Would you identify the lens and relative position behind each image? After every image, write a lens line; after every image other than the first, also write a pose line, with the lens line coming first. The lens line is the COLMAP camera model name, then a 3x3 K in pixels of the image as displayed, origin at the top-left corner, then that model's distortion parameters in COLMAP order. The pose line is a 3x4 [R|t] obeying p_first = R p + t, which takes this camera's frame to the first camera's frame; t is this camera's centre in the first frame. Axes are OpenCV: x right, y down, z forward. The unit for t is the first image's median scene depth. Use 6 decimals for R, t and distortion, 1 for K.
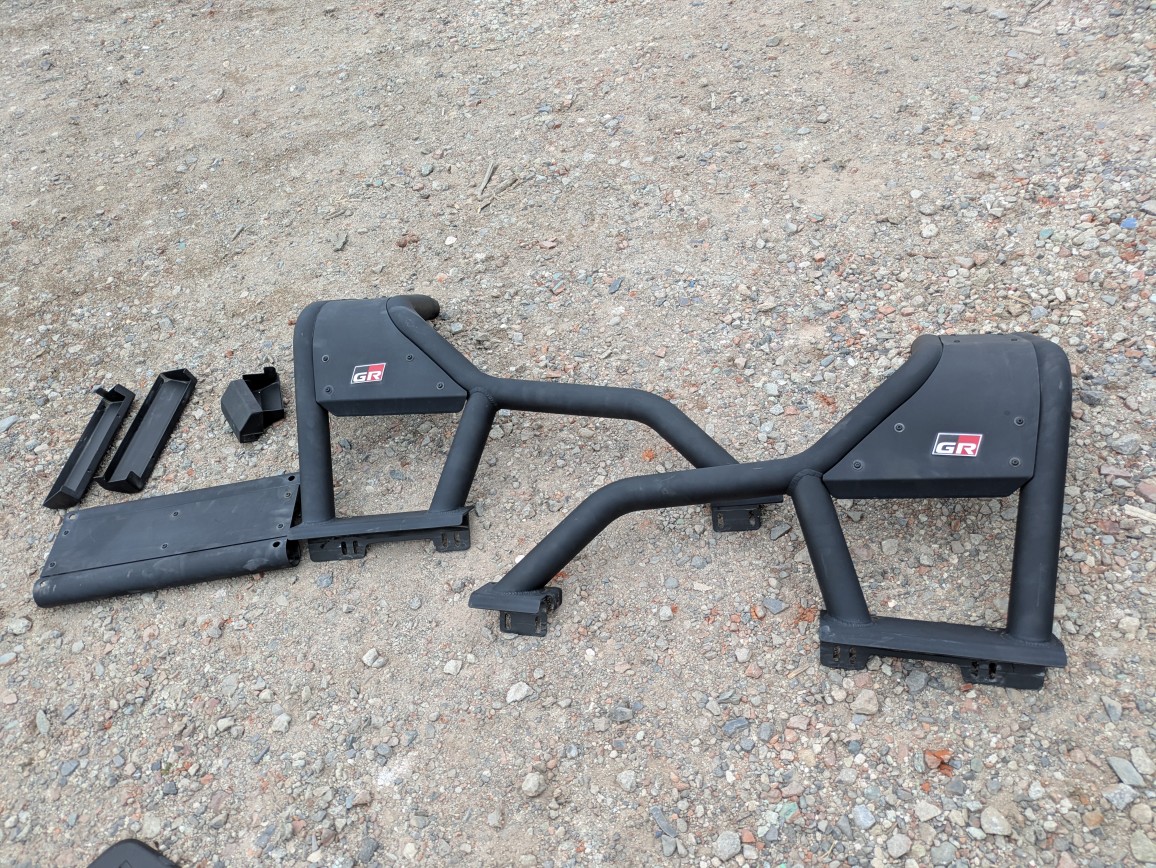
lens RADIAL K [[841.3, 0, 578.0], [0, 841.3, 434.0], [0, 0, 1]] dist [0.005136, -0.009224]
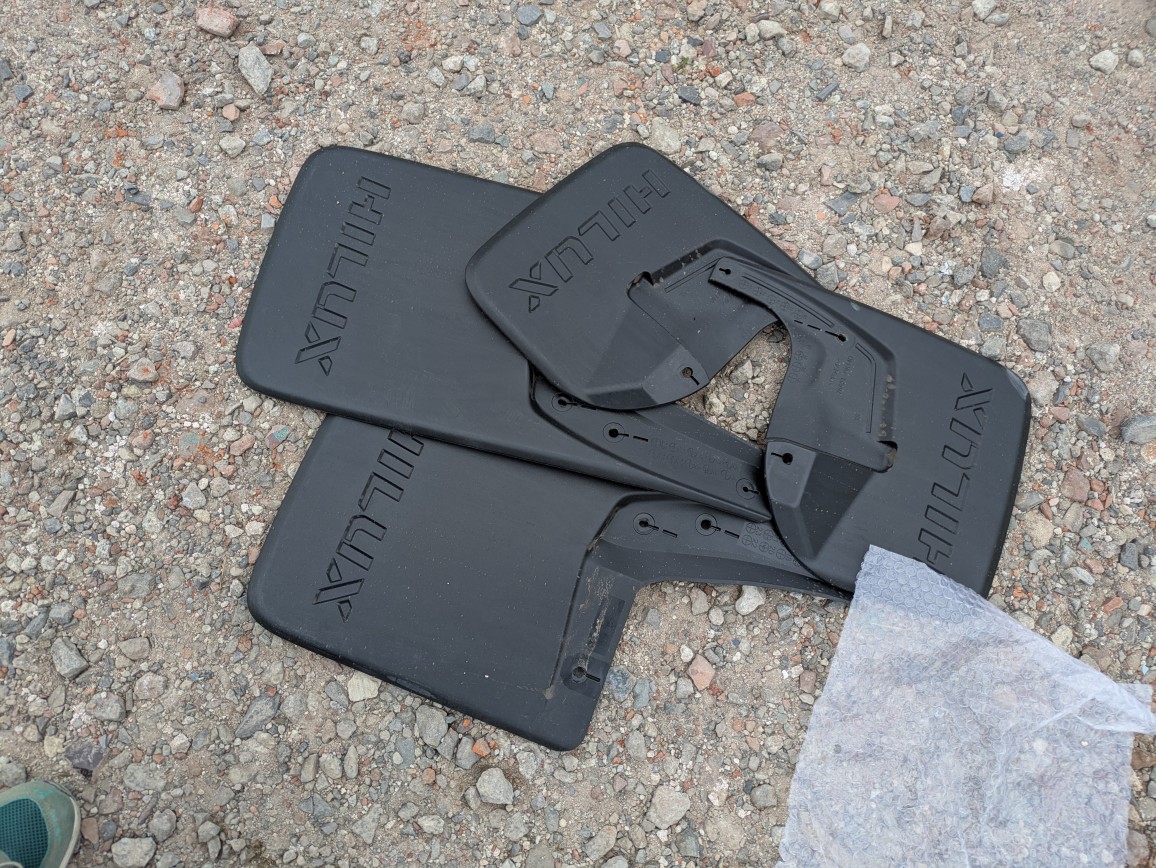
lens RADIAL K [[841.3, 0, 578.0], [0, 841.3, 434.0], [0, 0, 1]] dist [0.005136, -0.009224]
pose [[0.948300, 0.278598, 0.152022, -0.598097], [-0.317282, 0.820517, 0.475483, 0.353092], [0.007732, -0.499134, 0.866490, 0.279586]]
